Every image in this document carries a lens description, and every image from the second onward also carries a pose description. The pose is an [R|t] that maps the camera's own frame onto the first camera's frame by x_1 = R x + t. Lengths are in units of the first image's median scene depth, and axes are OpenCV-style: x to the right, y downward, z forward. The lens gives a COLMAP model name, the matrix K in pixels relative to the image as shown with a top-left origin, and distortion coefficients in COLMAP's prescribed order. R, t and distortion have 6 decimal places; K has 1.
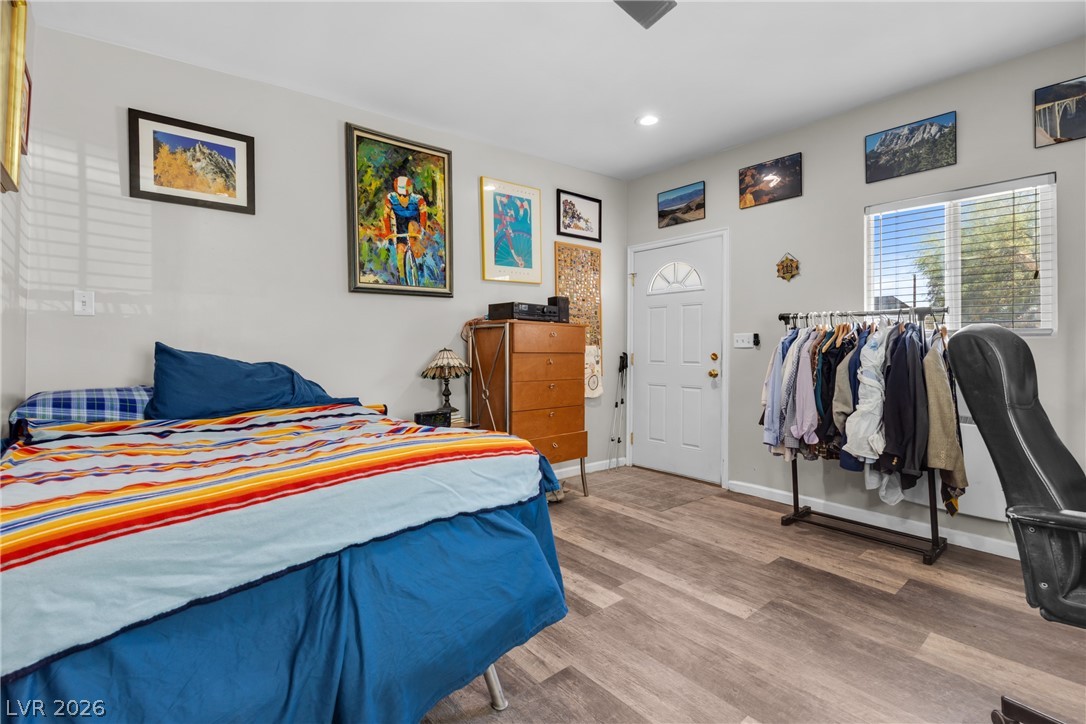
lens RADIAL K [[496.2, 0, 543.7], [0, 496.2, 348.6], [0, 0, 1]] dist [-0.000390, -0.000141]
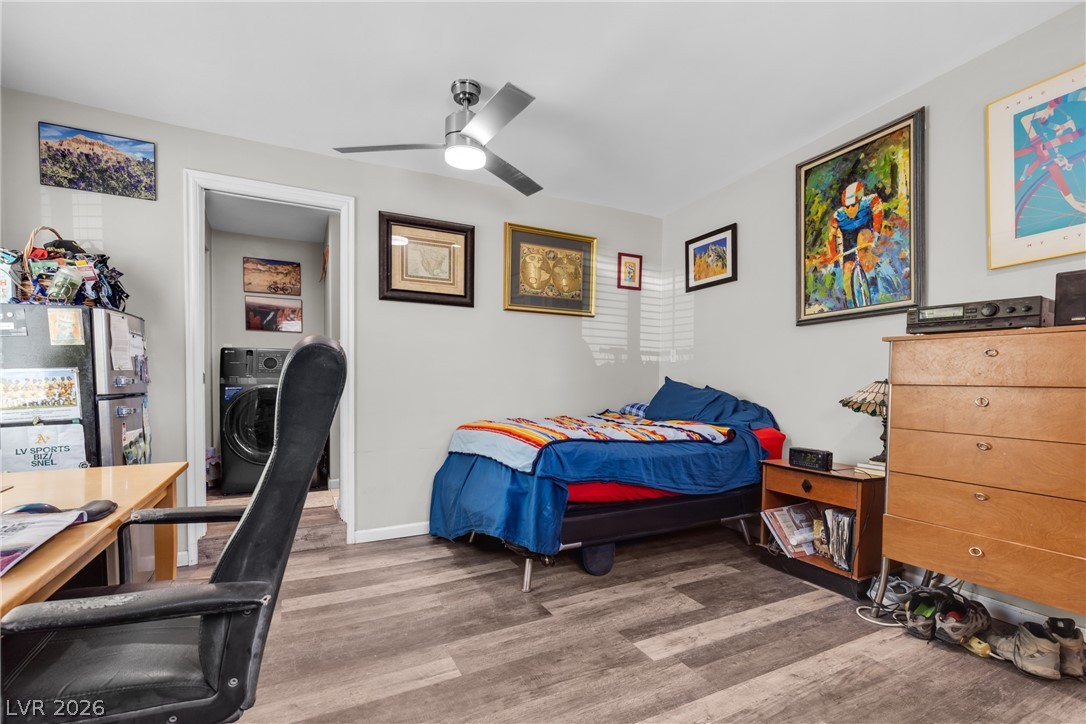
lens RADIAL K [[497.7, 0, 544.1], [0, 497.7, 398.1], [0, 0, 1]] dist [0.002423, -0.000053]
pose [[-0.247863, 0.027998, -0.968390, 0.739413], [-0.006715, 0.999509, 0.030617, 0.008678], [0.968772, 0.014092, -0.247553, 0.719298]]
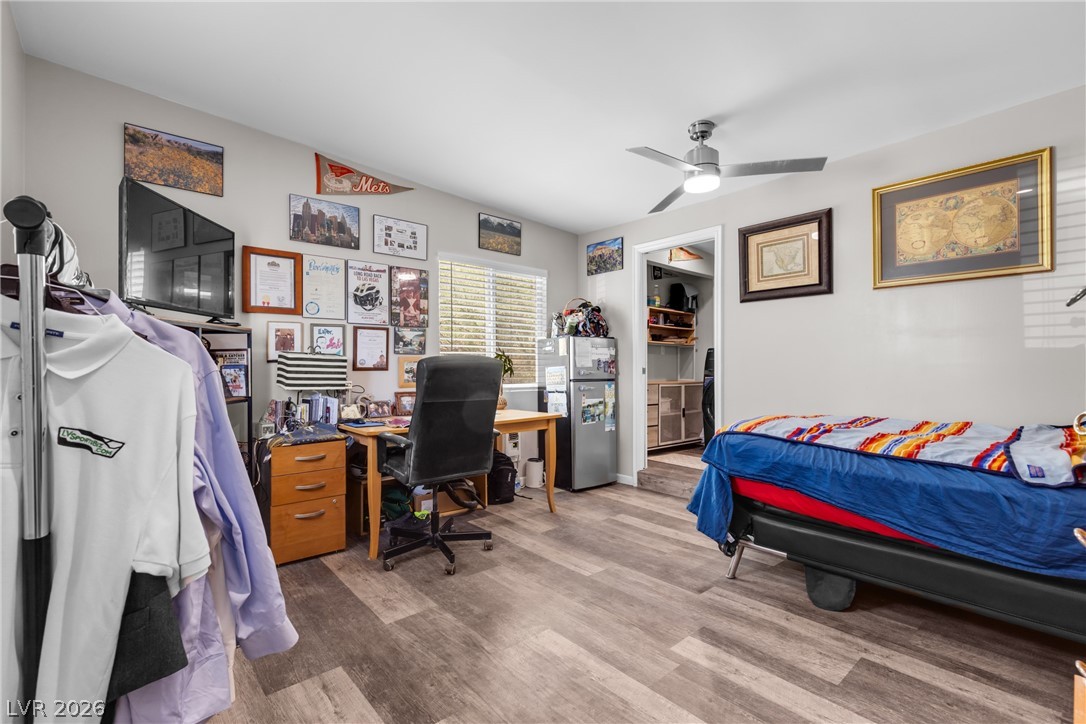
lens RADIAL K [[478.2, 0, 543.0], [0, 478.2, 362.0], [0, 0, 1]] dist [-0.003506, -0.000625]
pose [[-0.999965, -0.004537, 0.006988, 0.270747], [-0.004655, 0.999846, -0.016930, 0.003317], [-0.006911, -0.016962, -0.999832, 1.311628]]
